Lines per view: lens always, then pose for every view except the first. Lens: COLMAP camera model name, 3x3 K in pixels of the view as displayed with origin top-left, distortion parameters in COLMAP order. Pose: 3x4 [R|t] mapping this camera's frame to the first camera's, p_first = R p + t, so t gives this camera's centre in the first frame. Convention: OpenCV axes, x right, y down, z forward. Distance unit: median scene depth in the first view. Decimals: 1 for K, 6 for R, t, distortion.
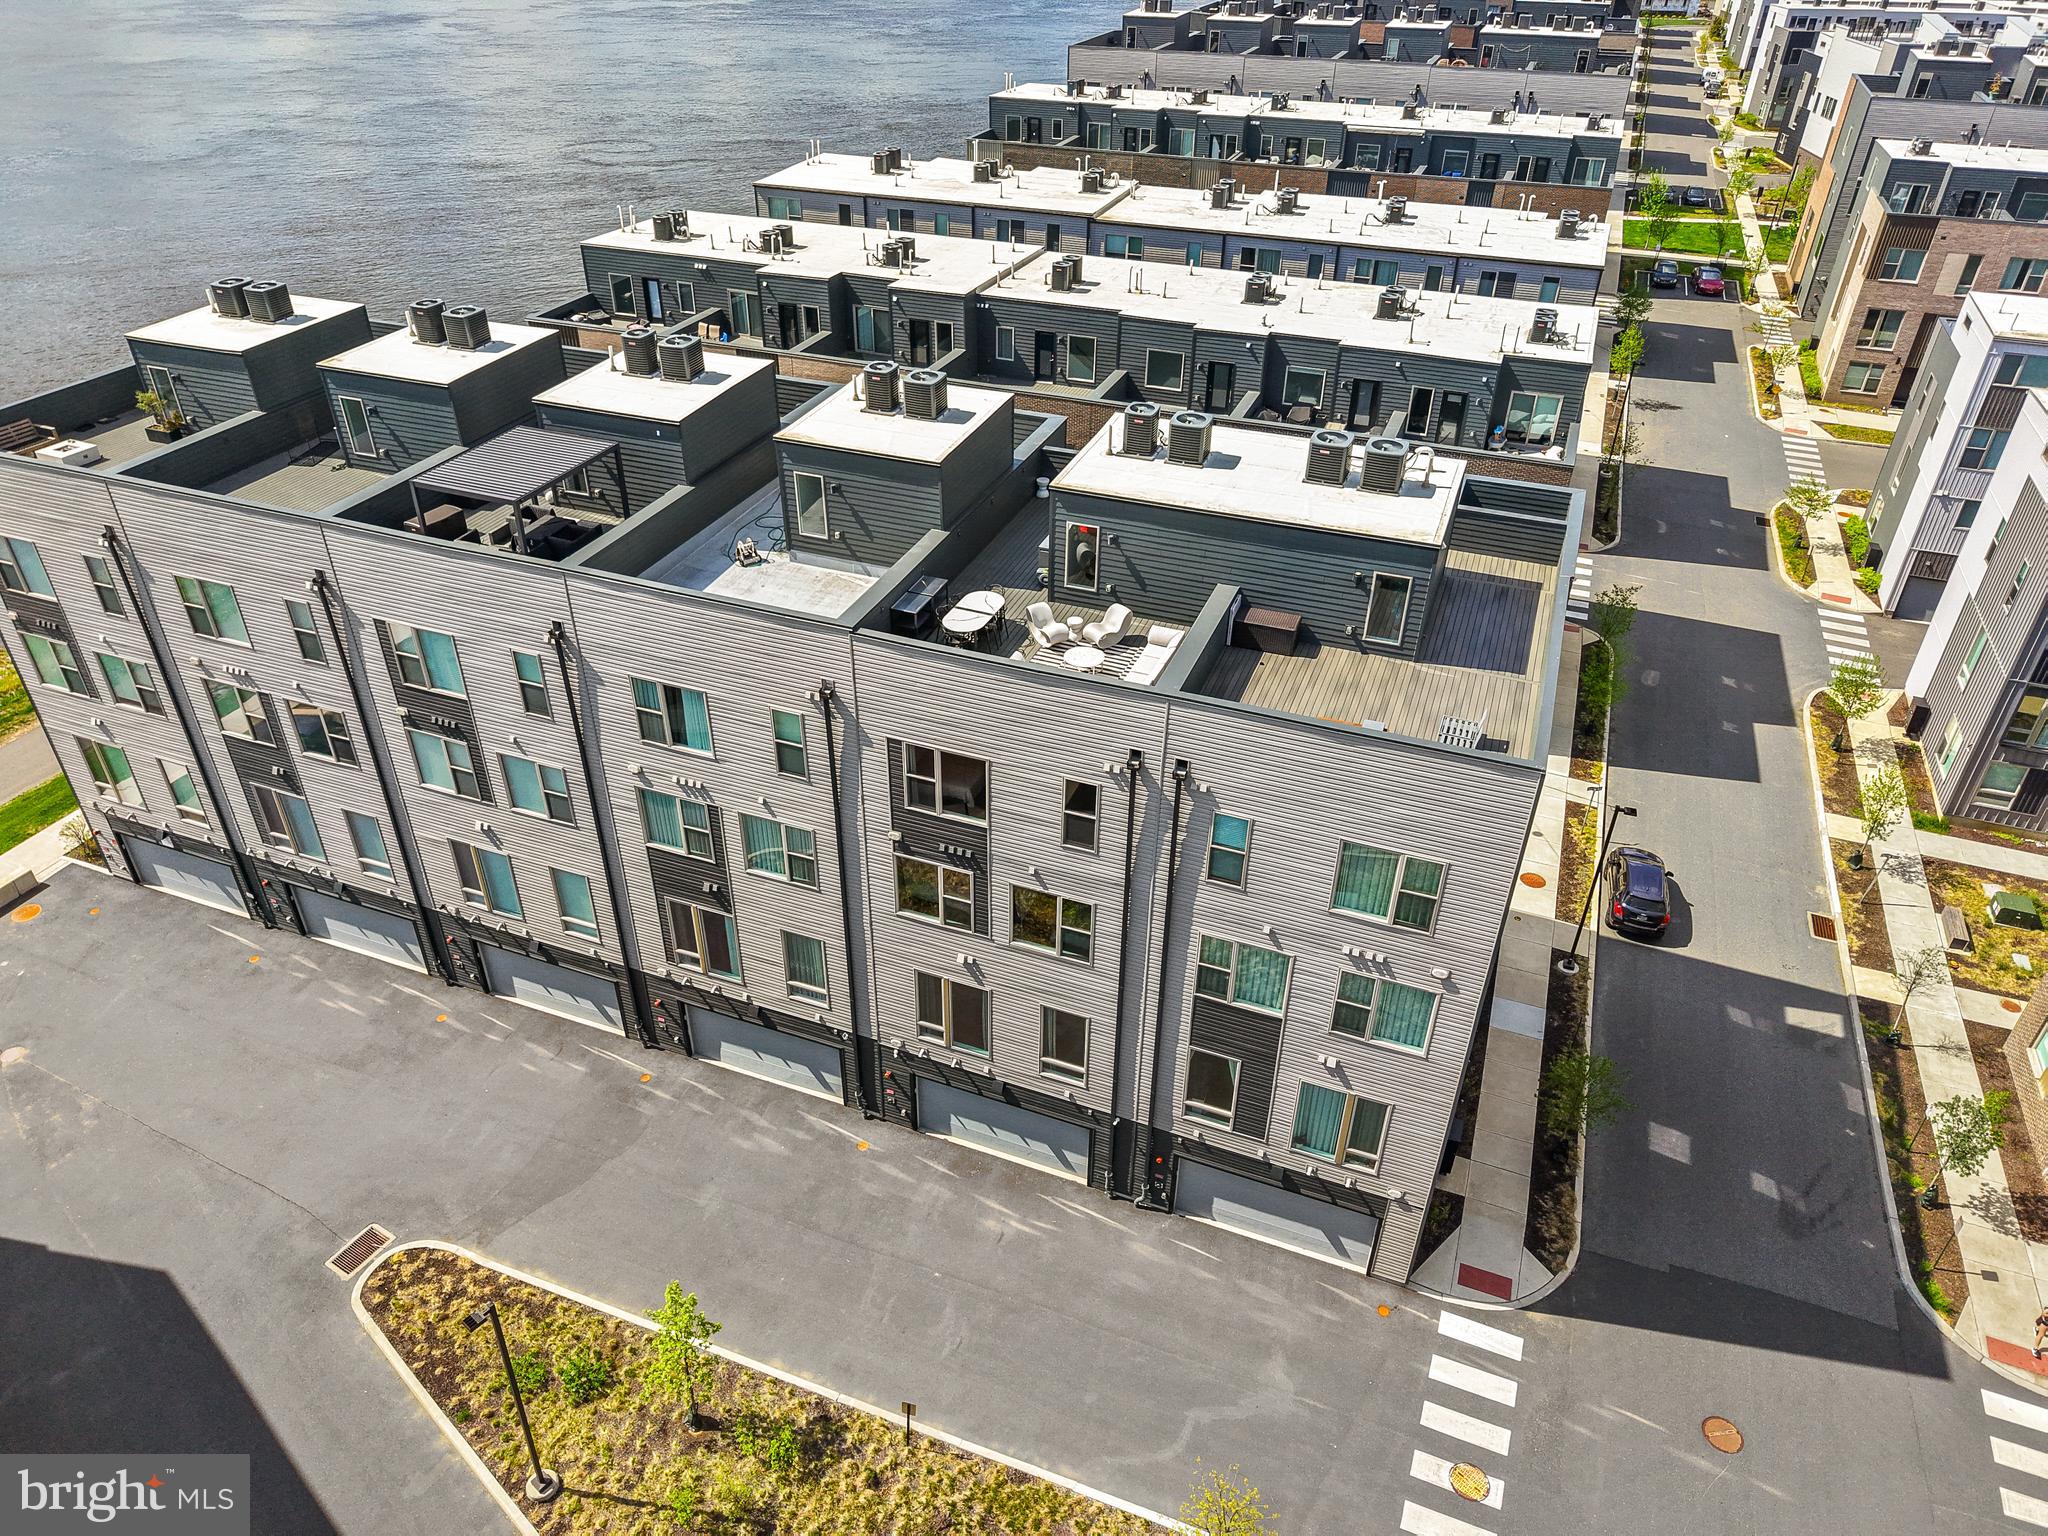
lens RADIAL K [[1375.5, 0, 1024.0], [0, 1375.5, 768.0], [0, 0, 1]] dist [0.038779, -0.038674]
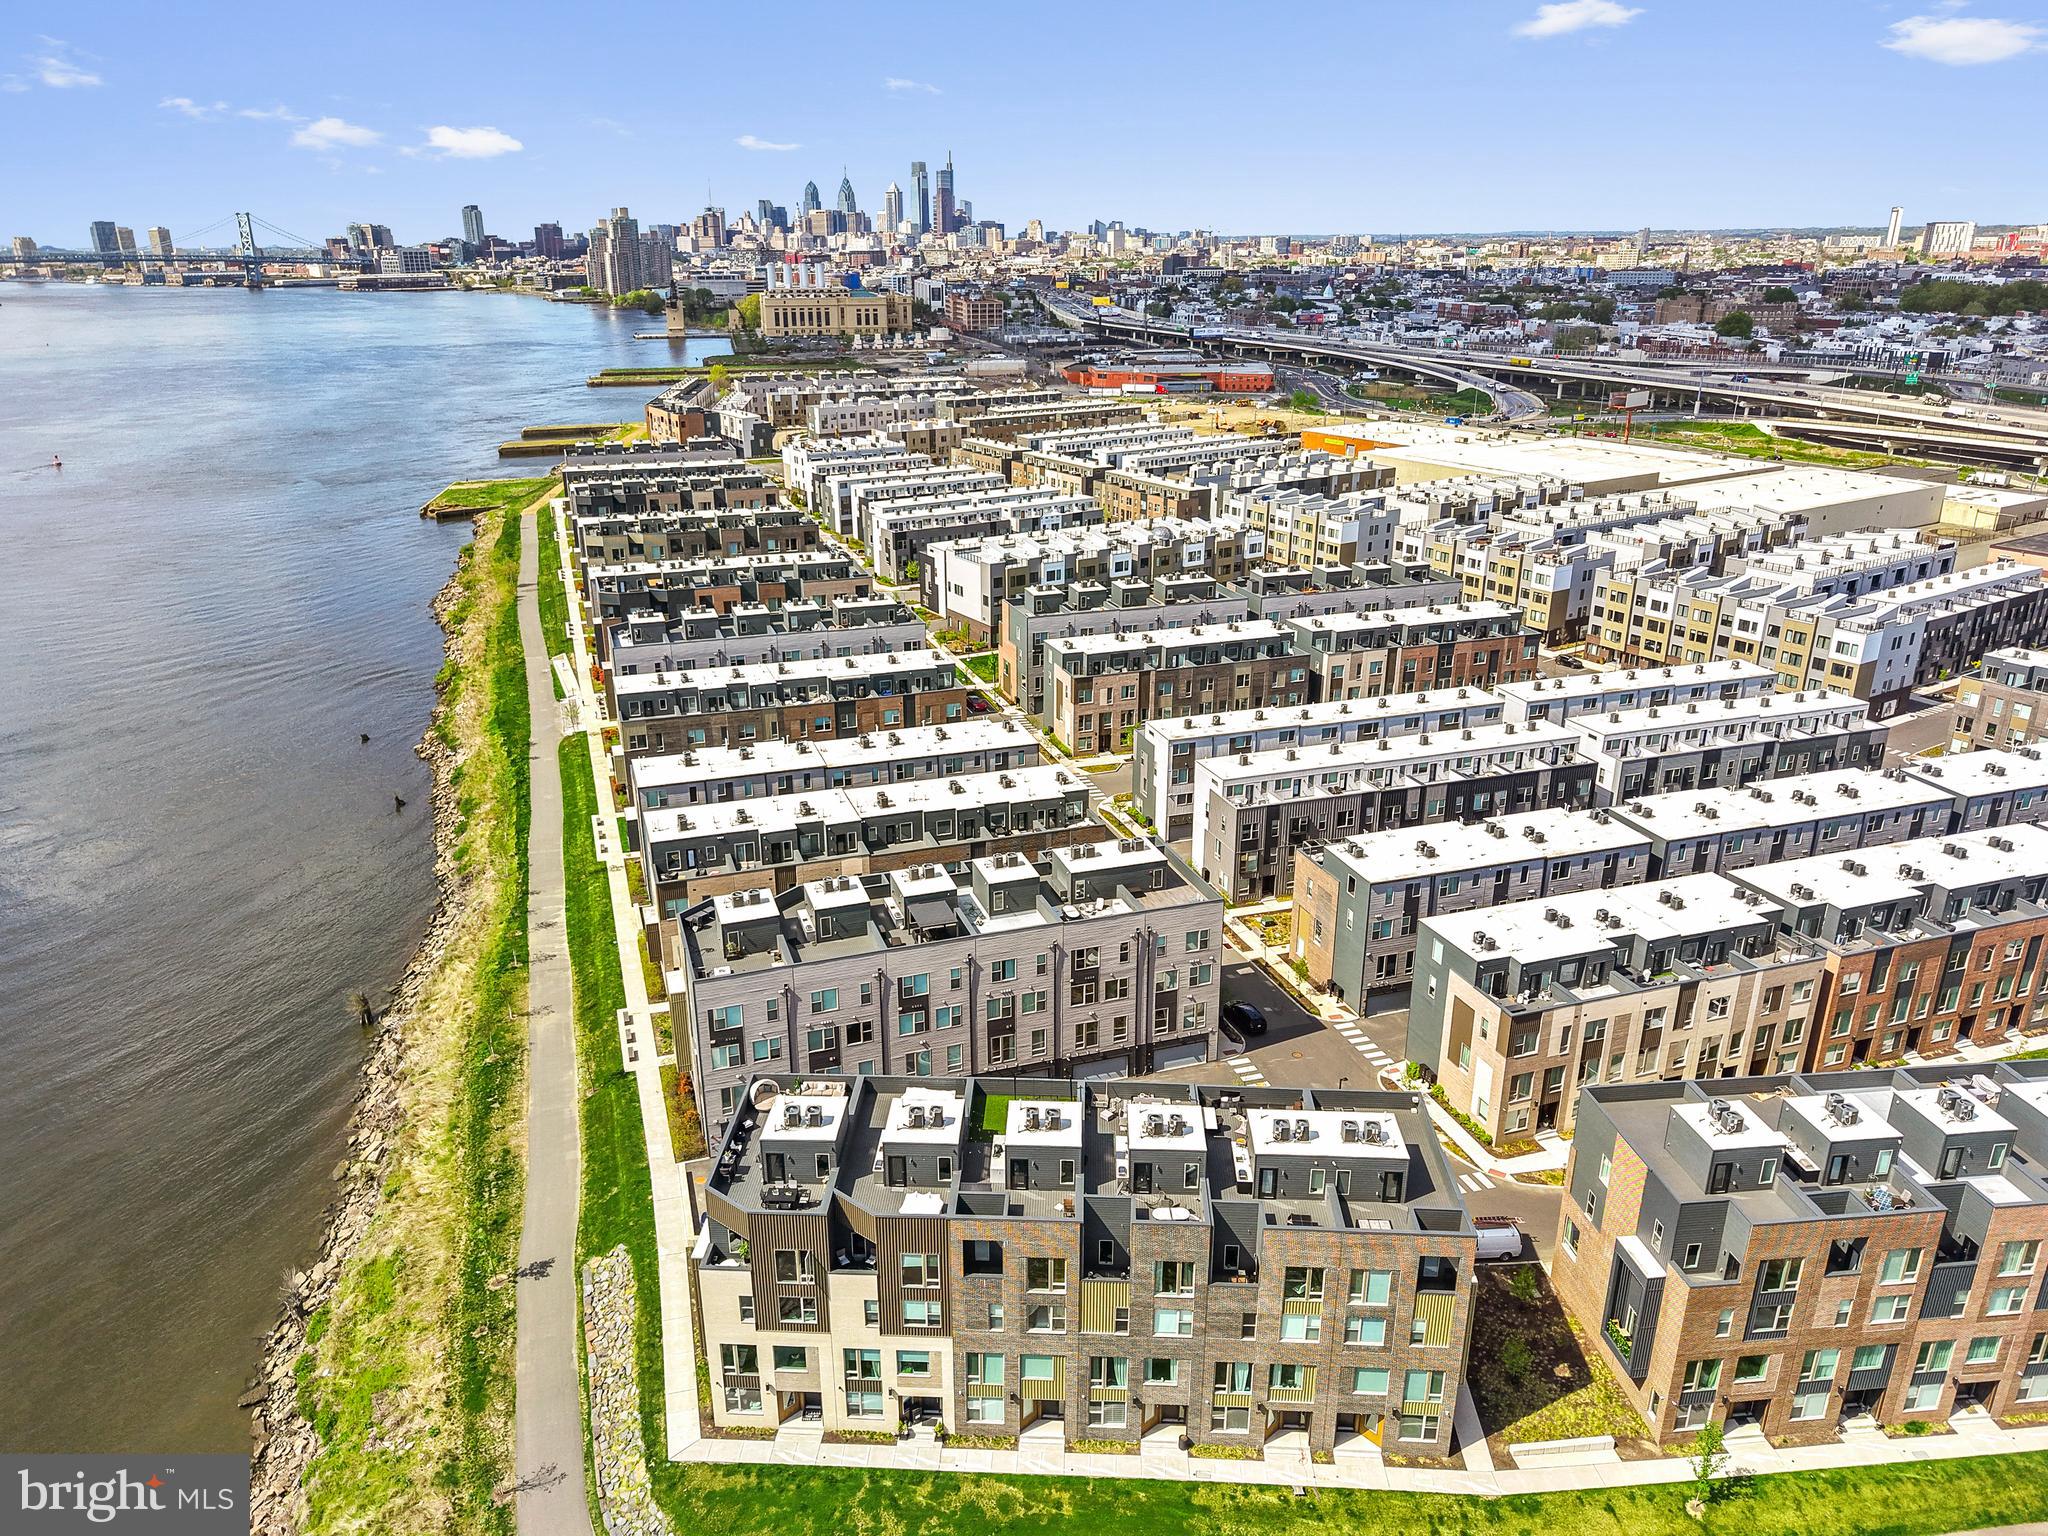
lens RADIAL K [[1393.2, 0, 1024.0], [0, 1393.2, 768.0], [0, 0, 1]] dist [0.004660, 0.004138]
pose [[0.768398, -0.233211, 0.595967, -1.884153], [0.365688, 0.924235, -0.109825, -0.091988], [-0.525202, 0.302327, 0.795463, -1.647466]]
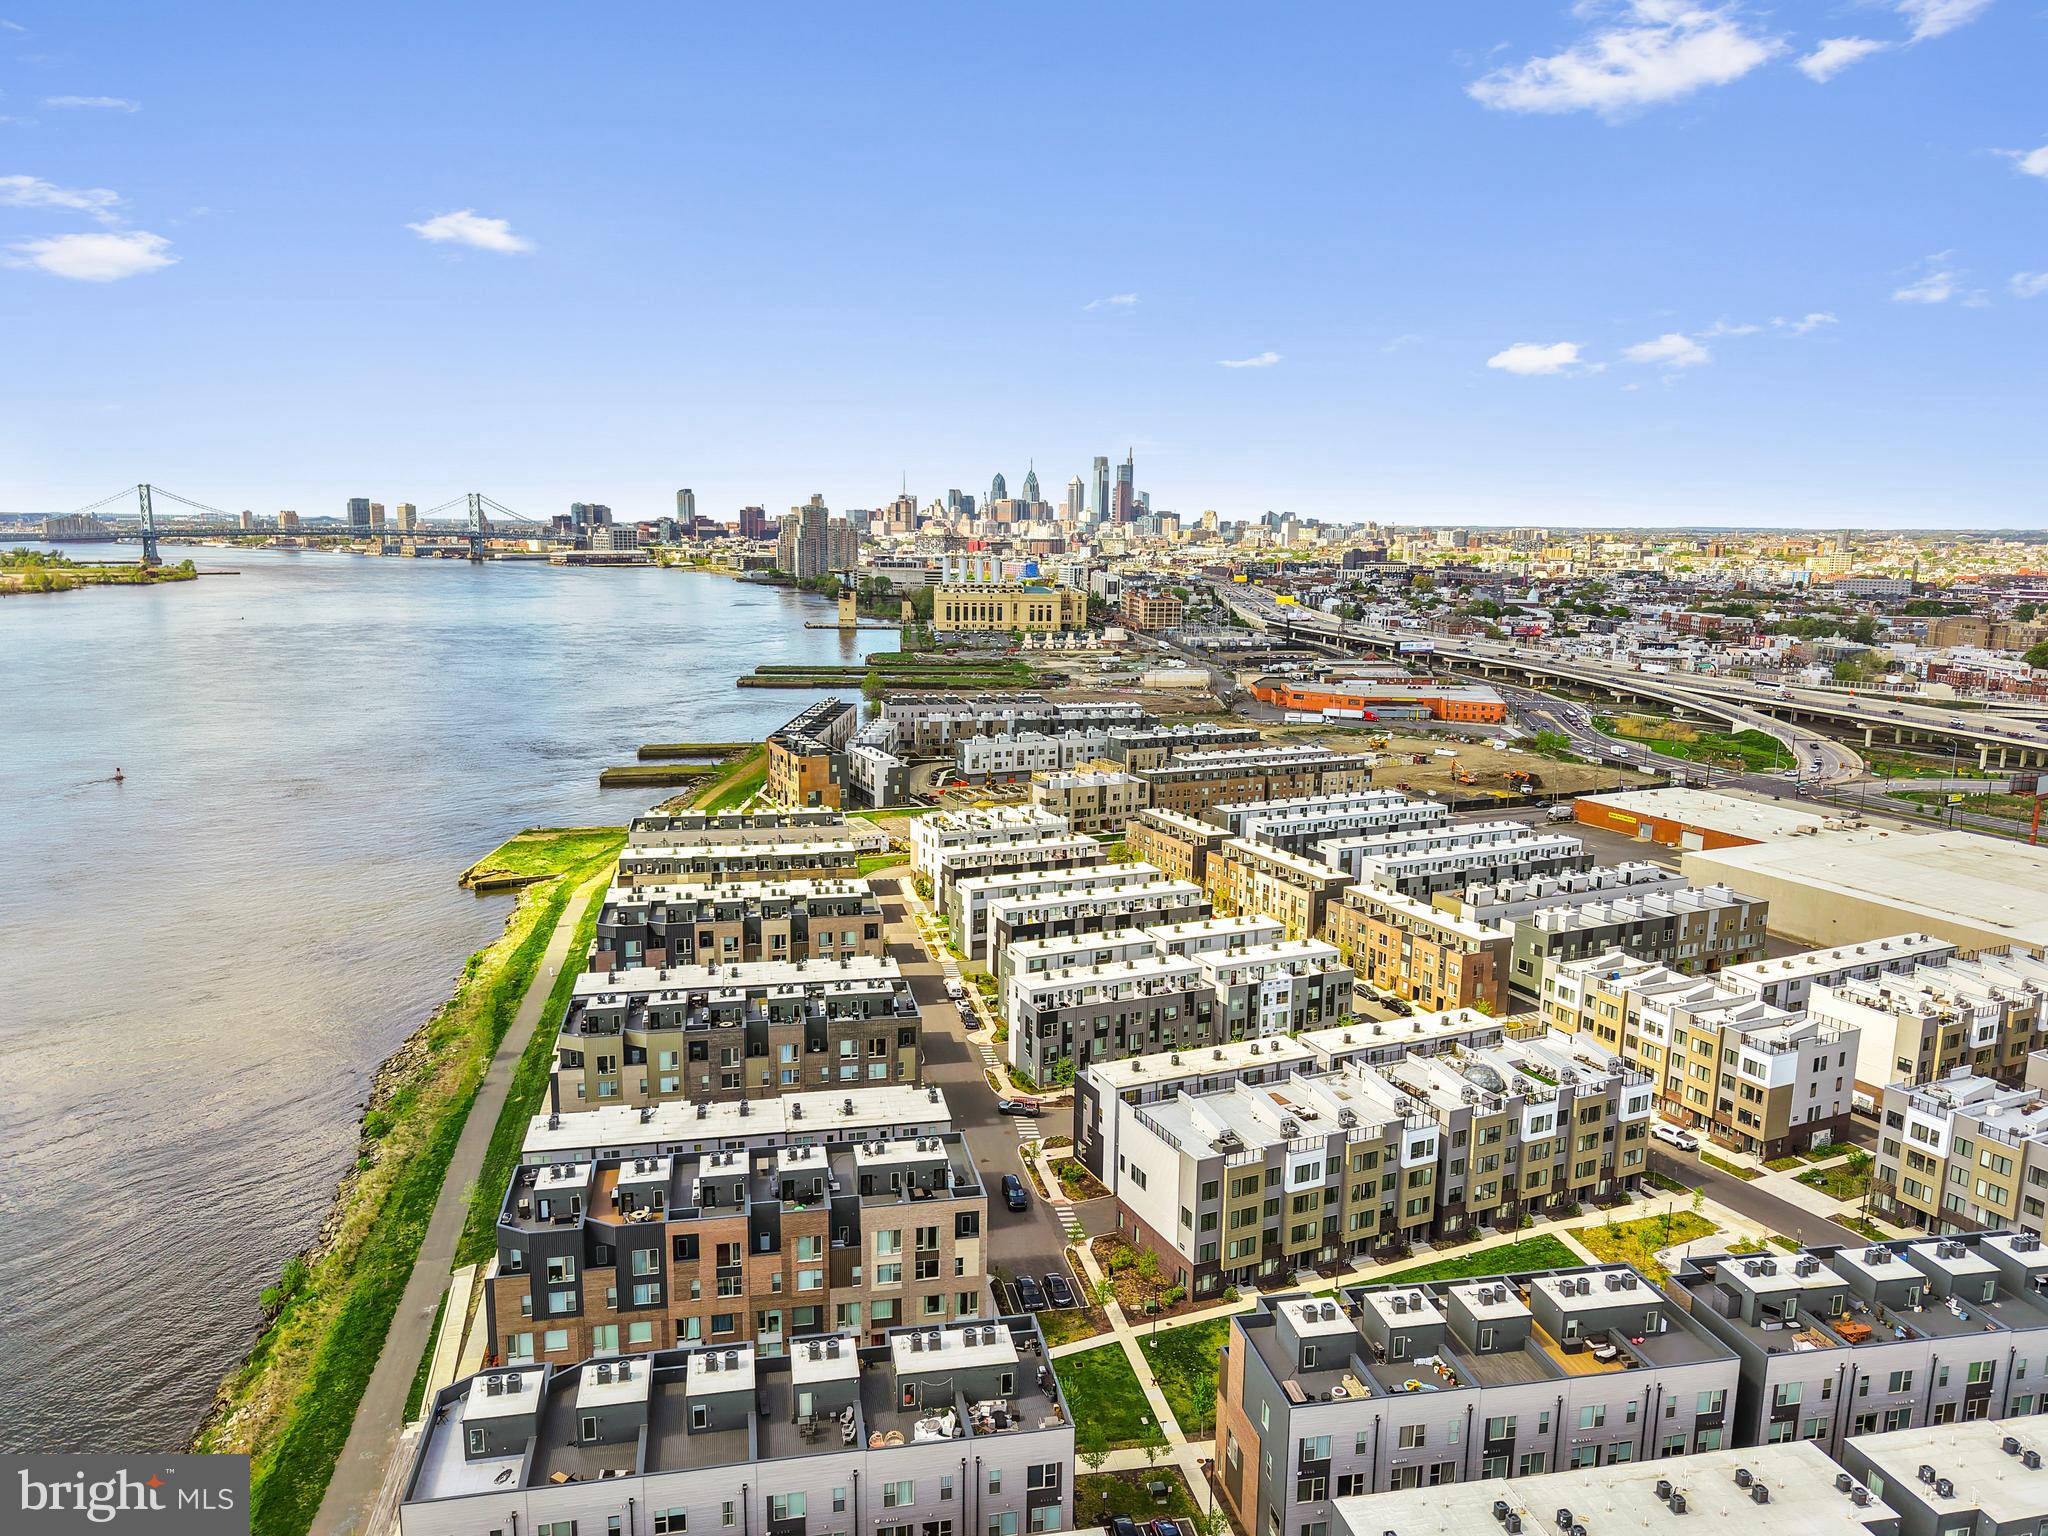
lens RADIAL K [[1375.5, 0, 1024.0], [0, 1375.5, 768.0], [0, 0, 1]] dist [0.038779, -0.038674]
pose [[0.840945, -0.086039, 0.534236, -0.152469], [0.294834, 0.900715, -0.319039, -1.661235], [-0.453744, 0.425805, 0.782819, 0.227307]]
